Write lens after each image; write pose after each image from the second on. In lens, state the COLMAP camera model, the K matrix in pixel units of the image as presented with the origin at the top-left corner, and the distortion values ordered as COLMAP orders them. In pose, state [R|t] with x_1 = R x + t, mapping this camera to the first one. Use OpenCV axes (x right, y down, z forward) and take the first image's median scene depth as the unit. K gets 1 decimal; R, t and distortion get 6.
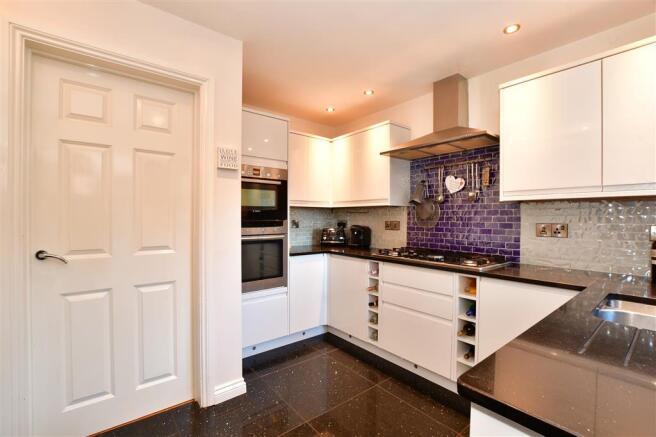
lens RADIAL K [[289.3, 0, 328.0], [0, 289.3, 220.8], [0, 0, 1]] dist [-0.036318, 0.005817]
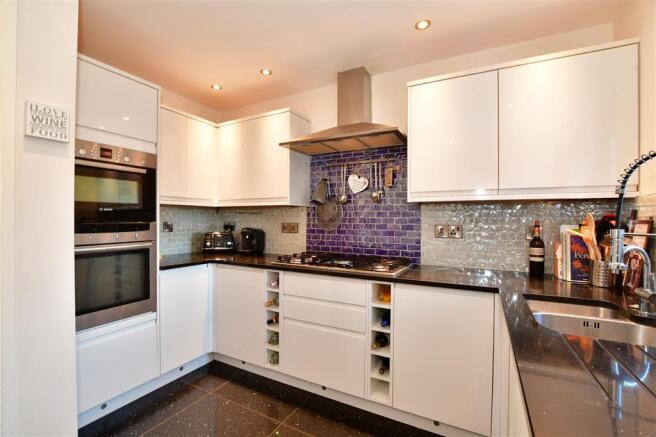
lens RADIAL K [[289.3, 0, 328.0], [0, 289.3, 220.8], [0, 0, 1]] dist [-0.036318, 0.005817]
pose [[0.921319, -0.000331, 0.388807, -0.019775], [0.002173, 0.999988, -0.004296, -0.001491], [-0.388801, 0.004803, 0.921309, 0.157449]]
